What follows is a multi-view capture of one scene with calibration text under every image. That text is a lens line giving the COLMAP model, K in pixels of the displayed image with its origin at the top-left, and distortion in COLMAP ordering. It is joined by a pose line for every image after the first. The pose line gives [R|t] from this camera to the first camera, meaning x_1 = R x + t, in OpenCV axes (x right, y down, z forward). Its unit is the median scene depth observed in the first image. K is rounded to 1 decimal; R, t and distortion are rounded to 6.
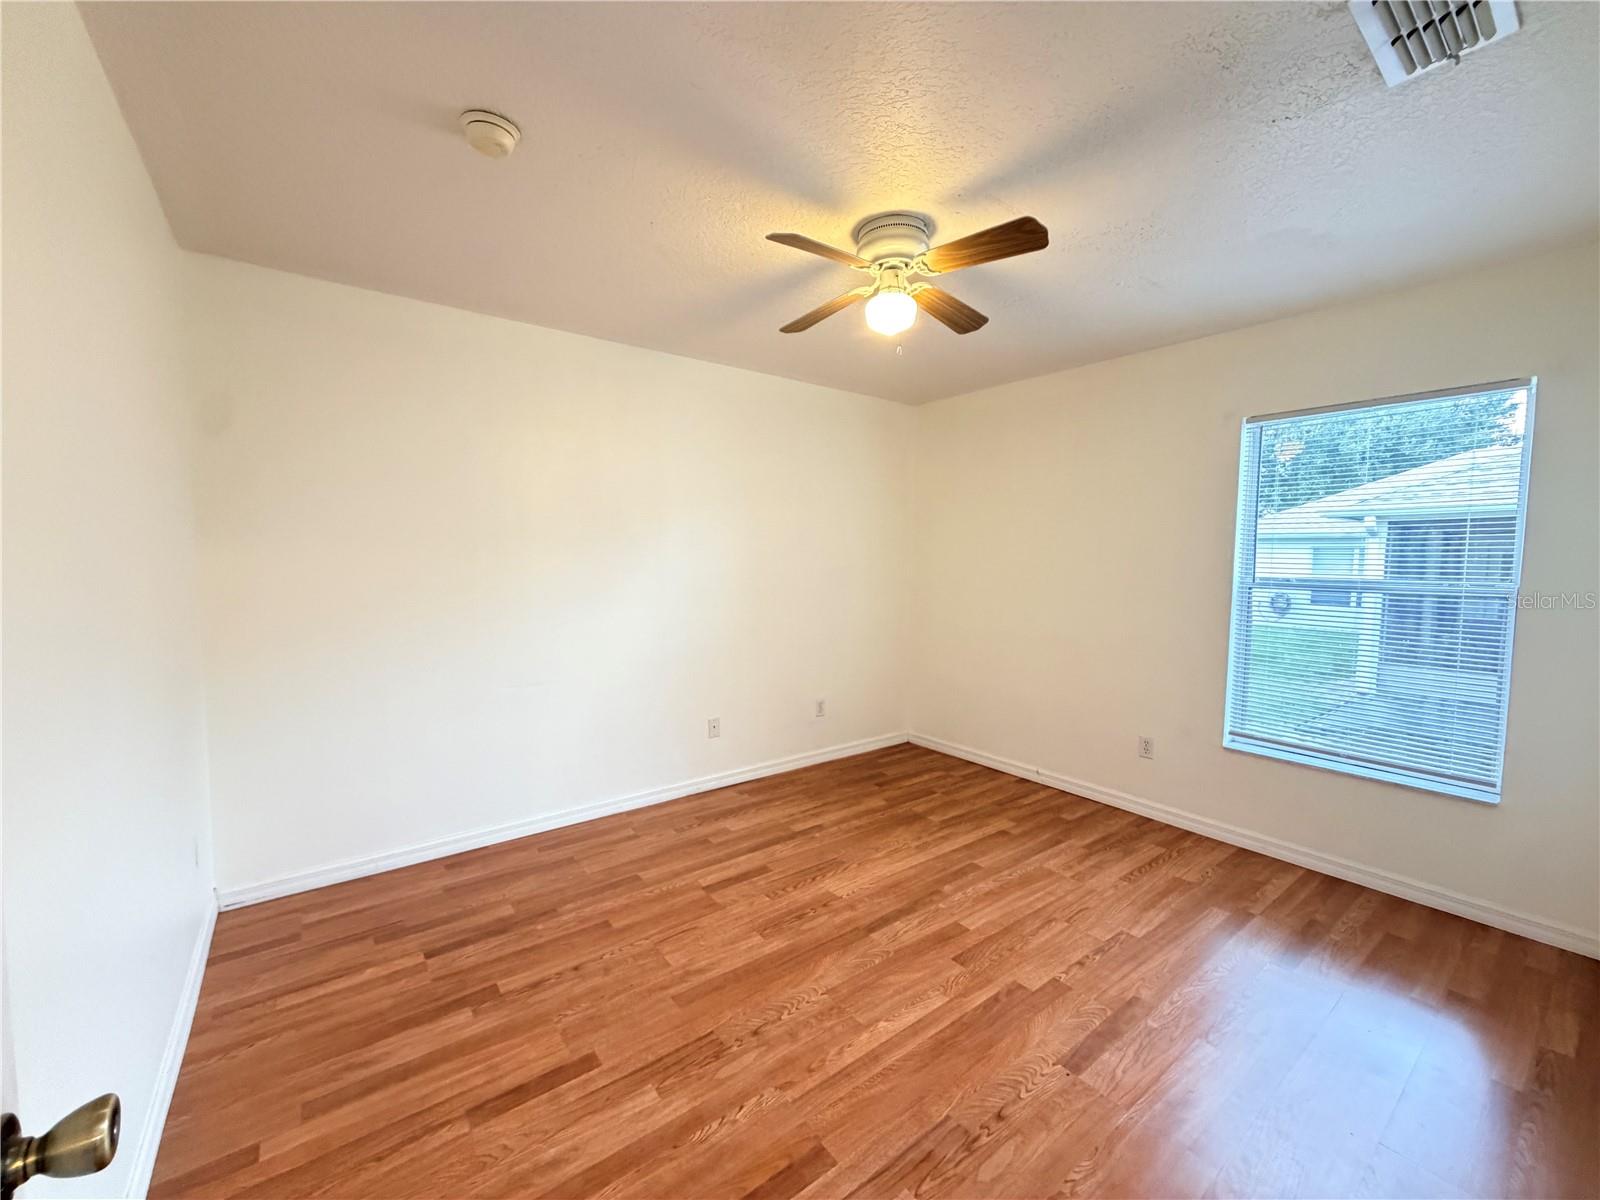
lens RADIAL K [[636.9, 0, 794.6], [0, 636.9, 599.3], [0, 0, 1]] dist [-0.000750, 0.000139]
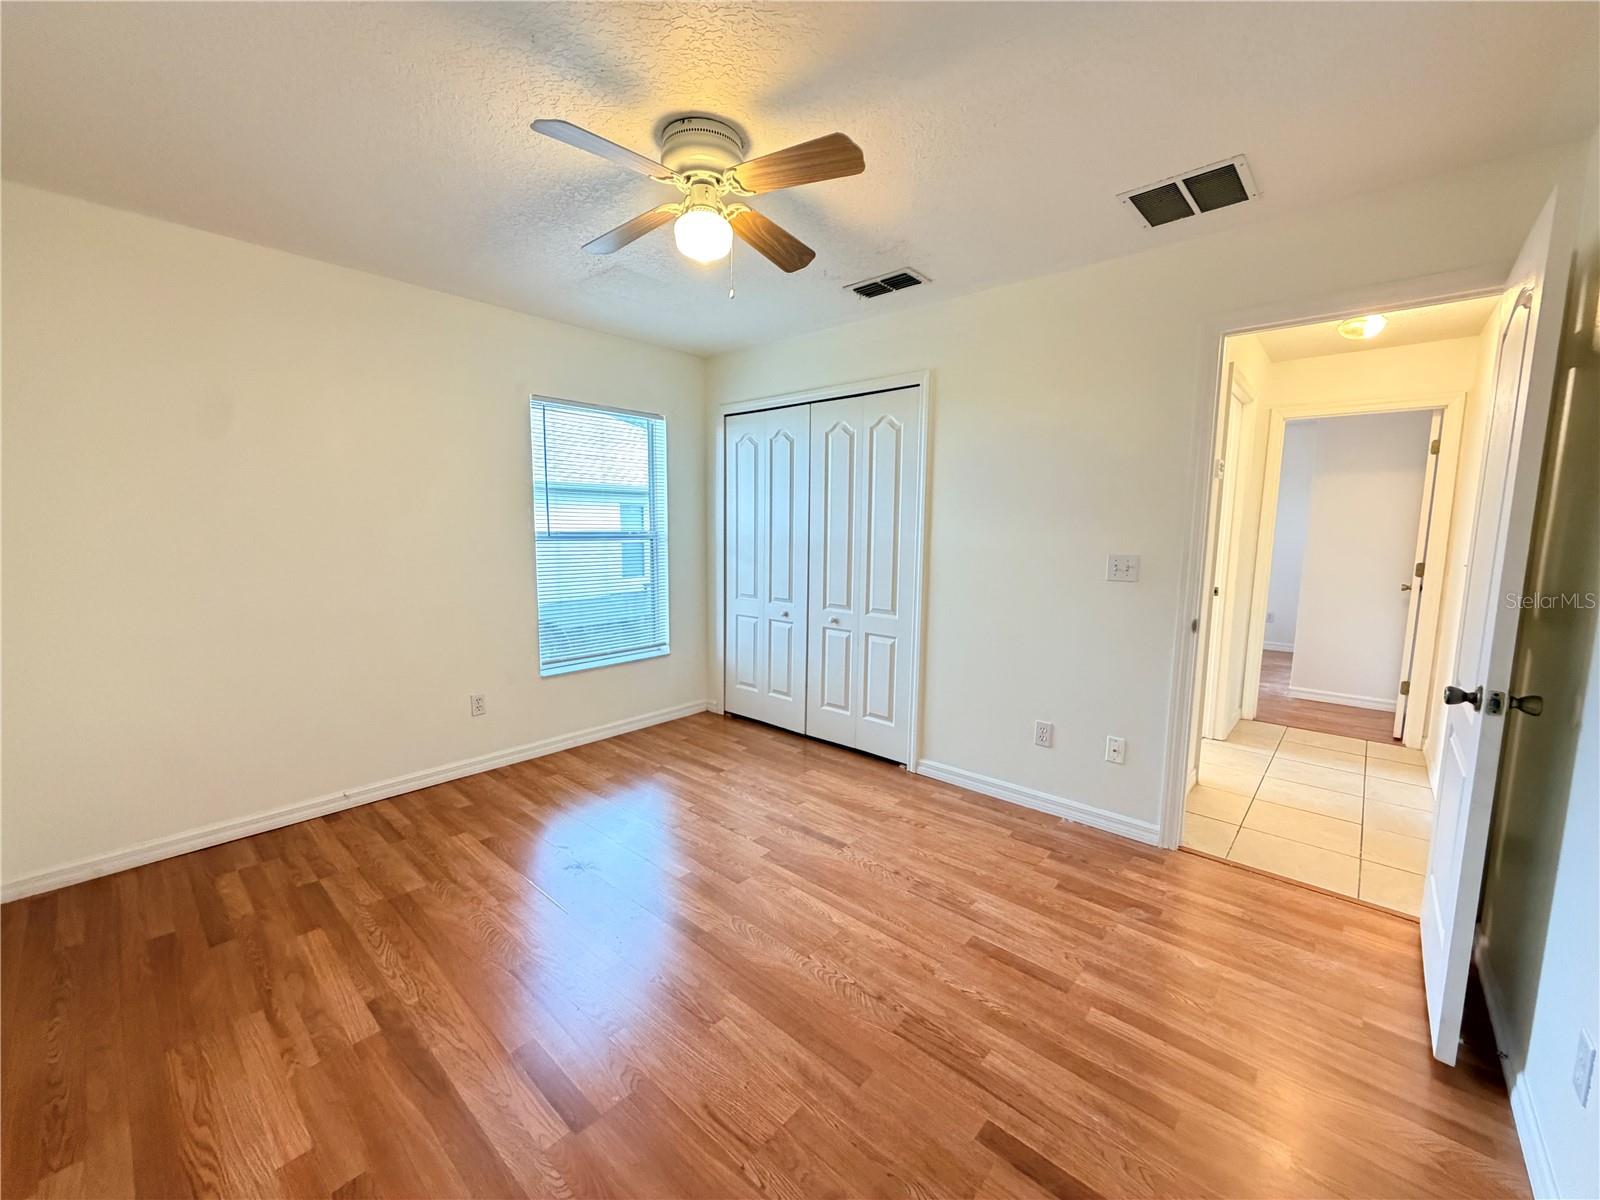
lens RADIAL K [[636.9, 0, 794.6], [0, 636.9, 599.3], [0, 0, 1]] dist [-0.000750, 0.000139]
pose [[-0.187182, -0.126519, 0.974144, -0.680378], [0.057260, 0.988580, 0.139397, -0.059619], [-0.980655, 0.081872, -0.177800, 0.922579]]
